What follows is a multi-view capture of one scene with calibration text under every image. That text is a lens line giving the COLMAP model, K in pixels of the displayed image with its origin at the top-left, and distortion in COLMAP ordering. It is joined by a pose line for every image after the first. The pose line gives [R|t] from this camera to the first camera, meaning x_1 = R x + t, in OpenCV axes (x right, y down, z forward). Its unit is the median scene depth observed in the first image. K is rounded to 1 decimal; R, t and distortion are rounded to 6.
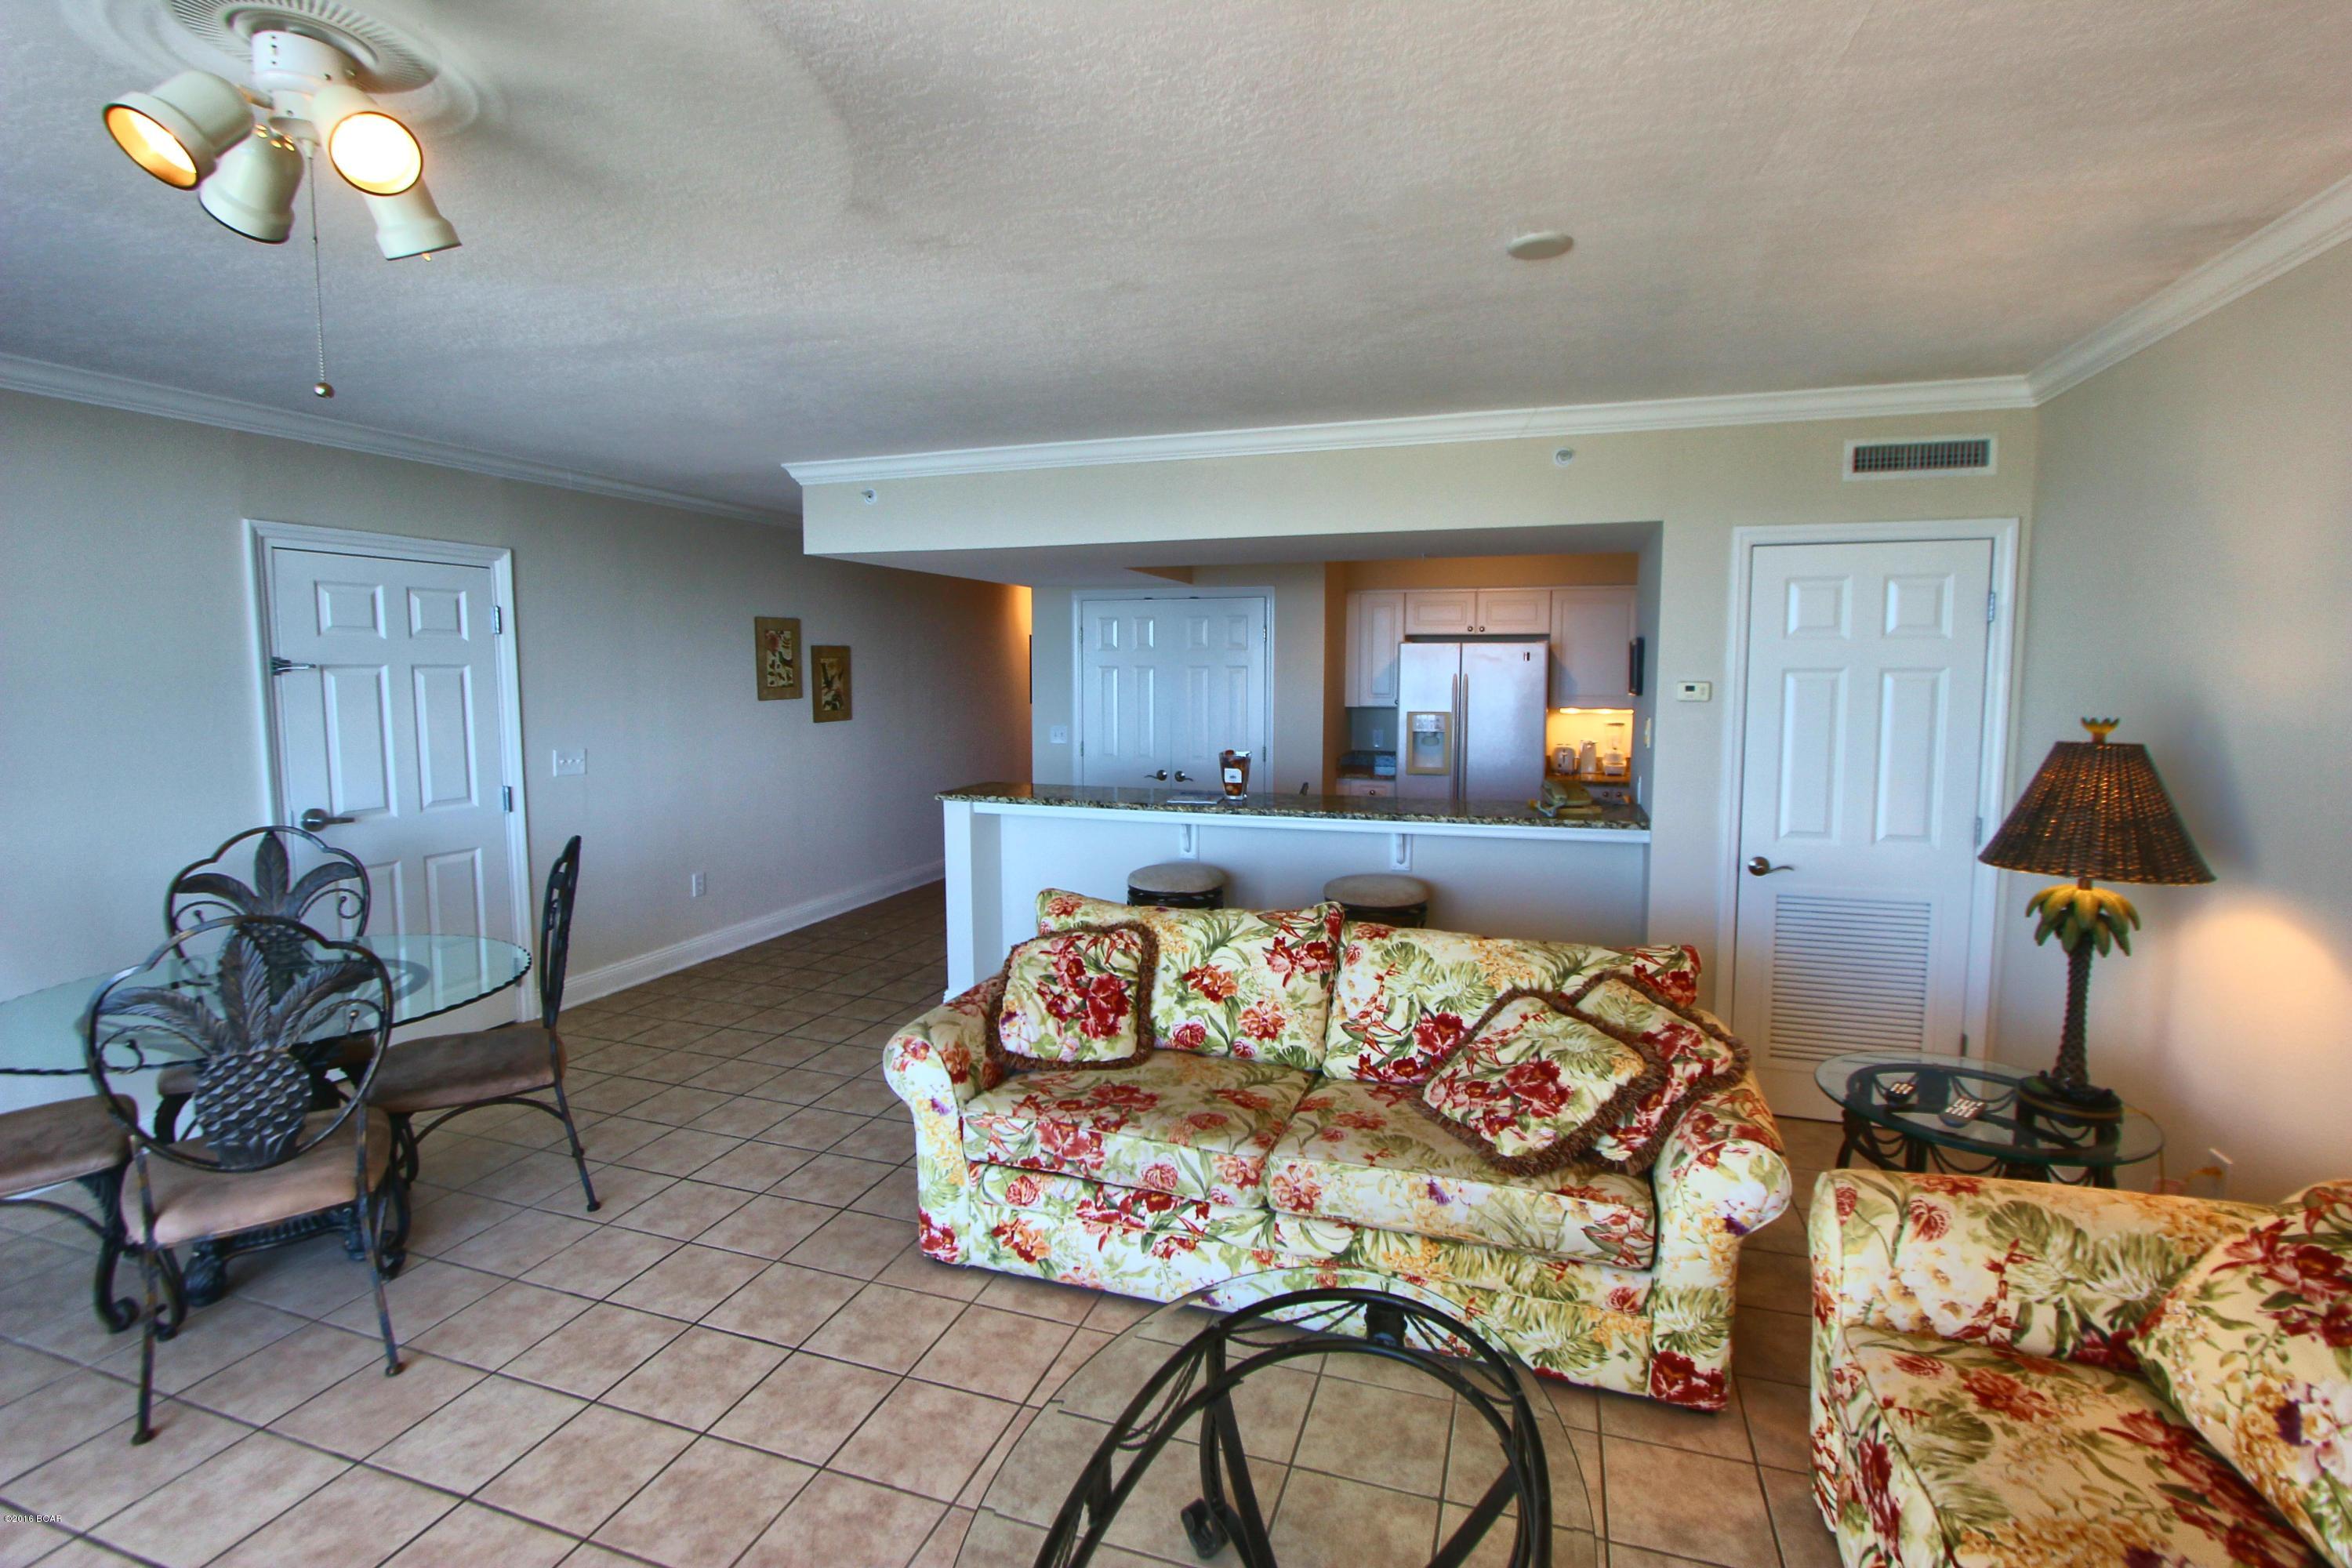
lens RADIAL K [[1070.6, 0, 1175.1], [0, 1070.6, 774.1], [0, 0, 1]] dist [-0.013451, 0.002664]
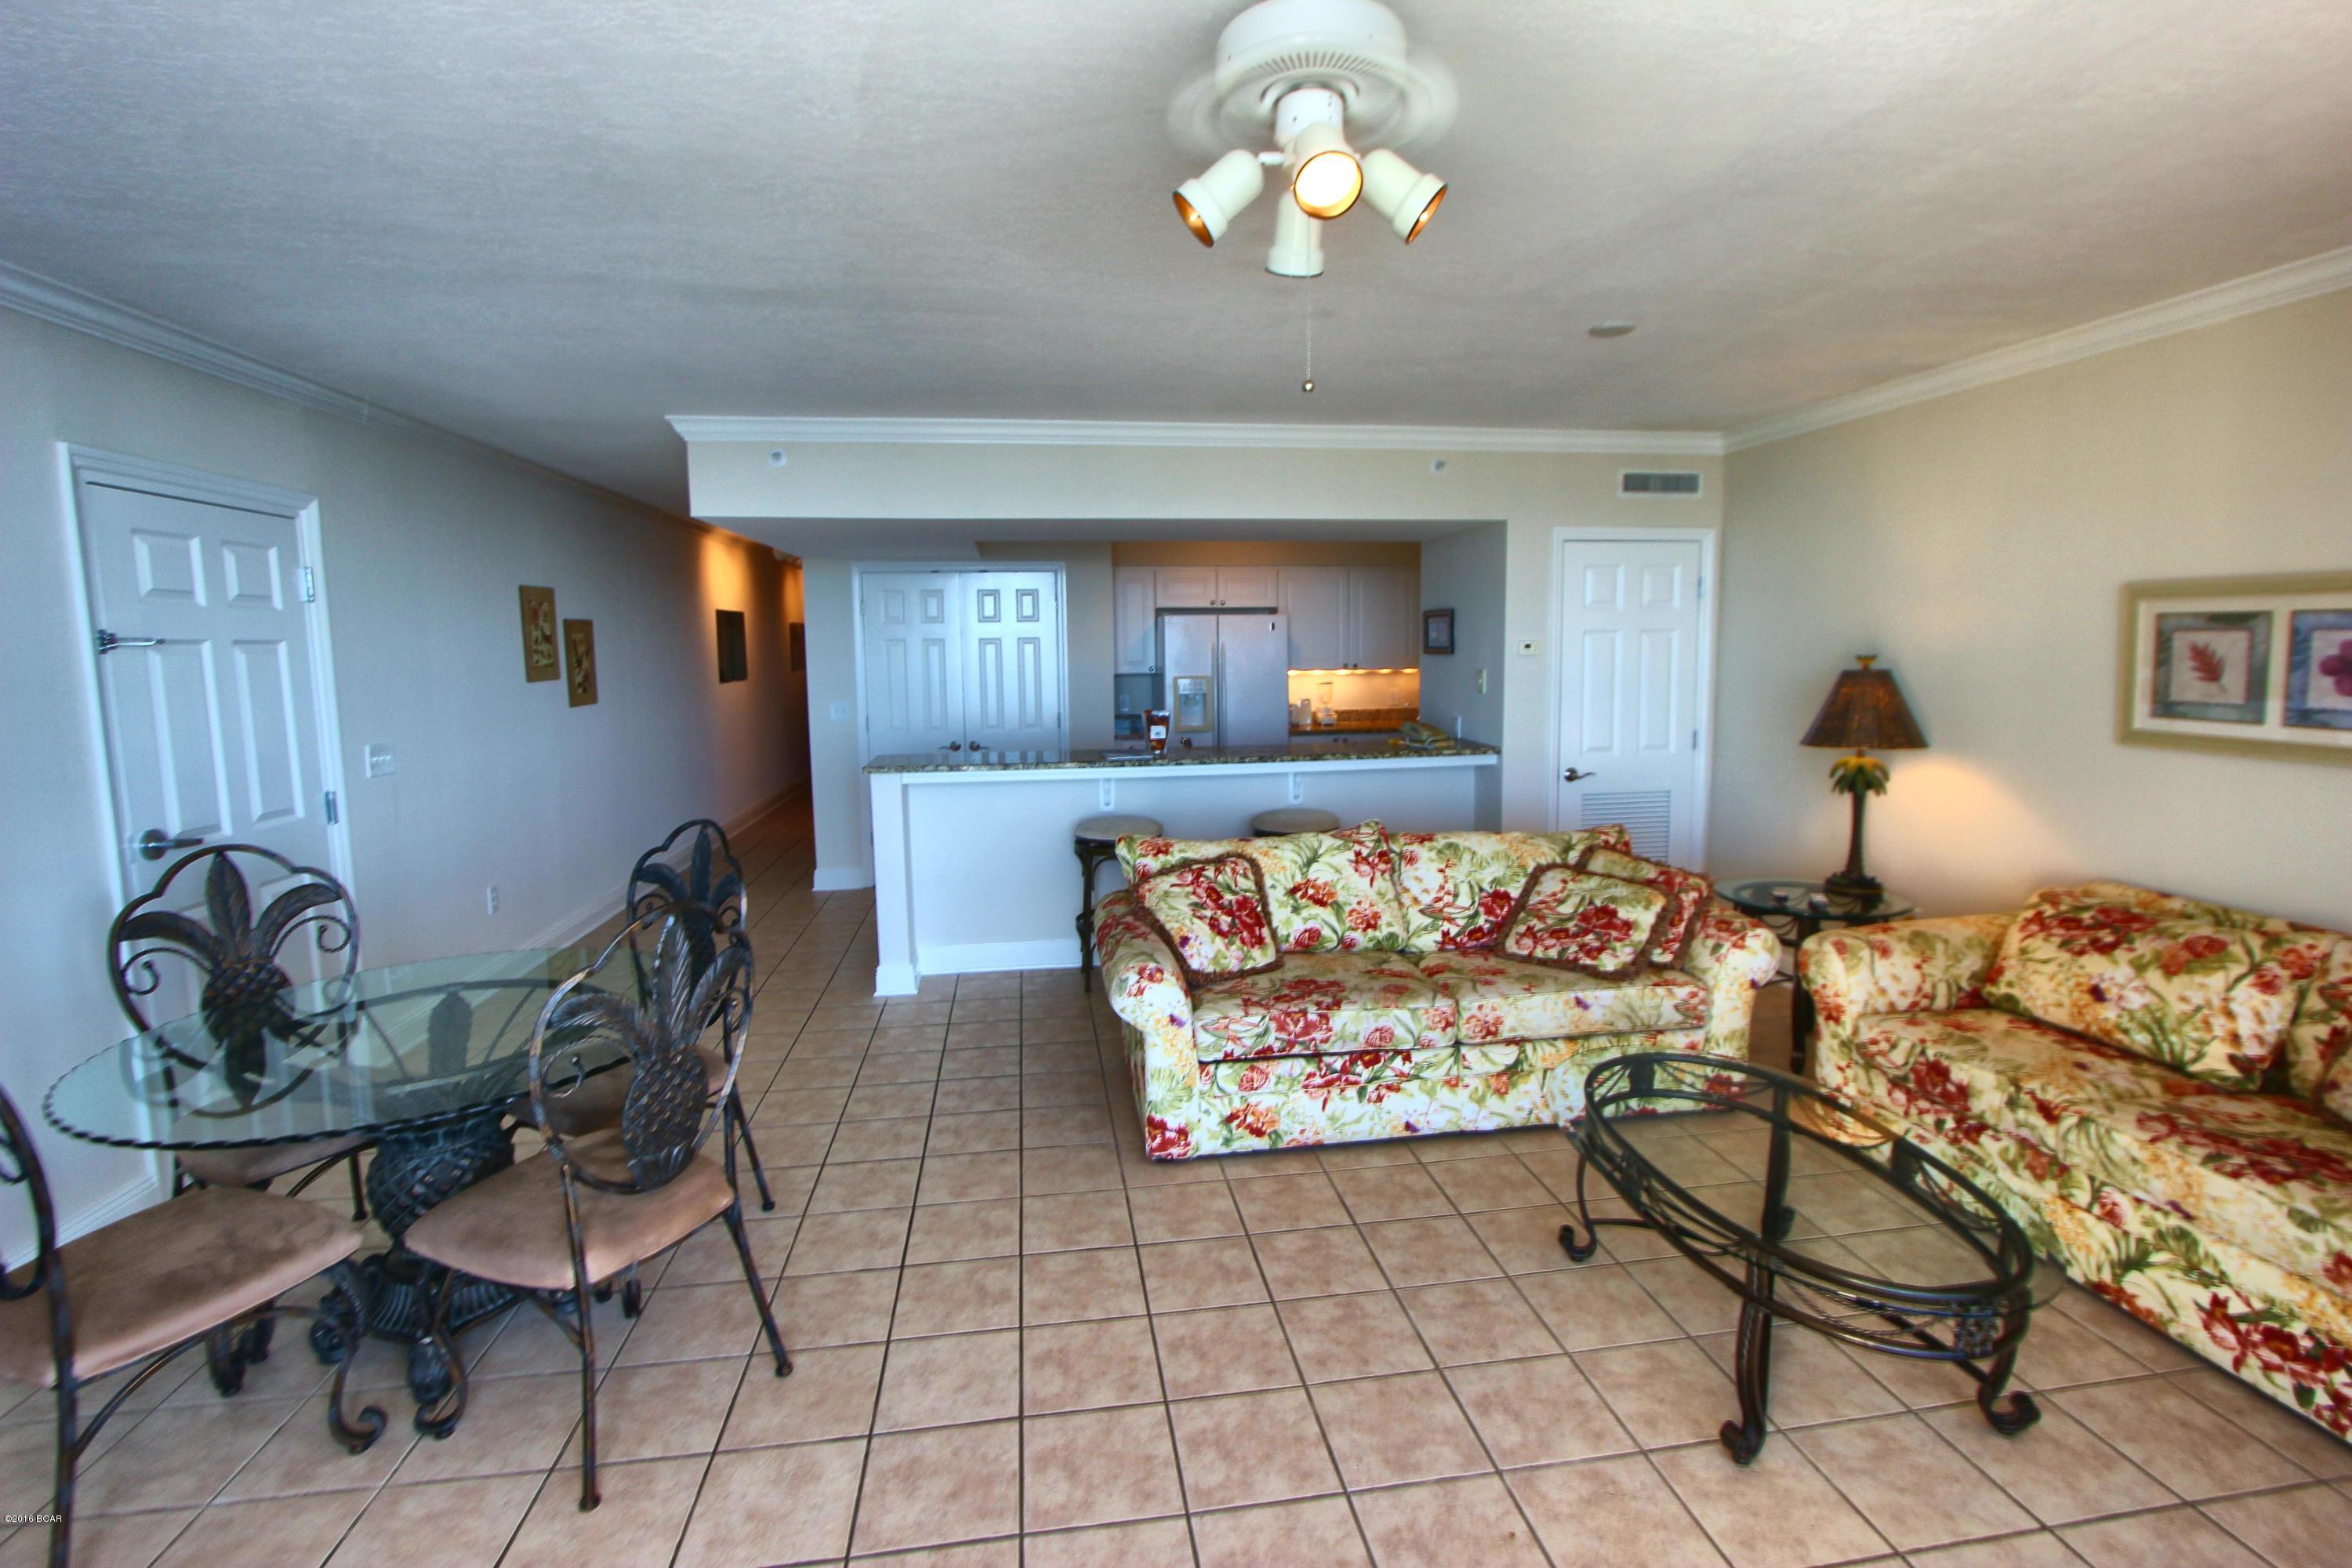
lens RADIAL K [[1070.6, 0, 1187.6], [0, 1070.6, 769.5], [0, 0, 1]] dist [-0.013451, 0.002664]
pose [[0.891737, -0.064774, 0.447895, -0.696212], [0.057316, 0.997899, 0.030202, 0.012768], [-0.448910, -0.001260, 0.893576, -0.015639]]
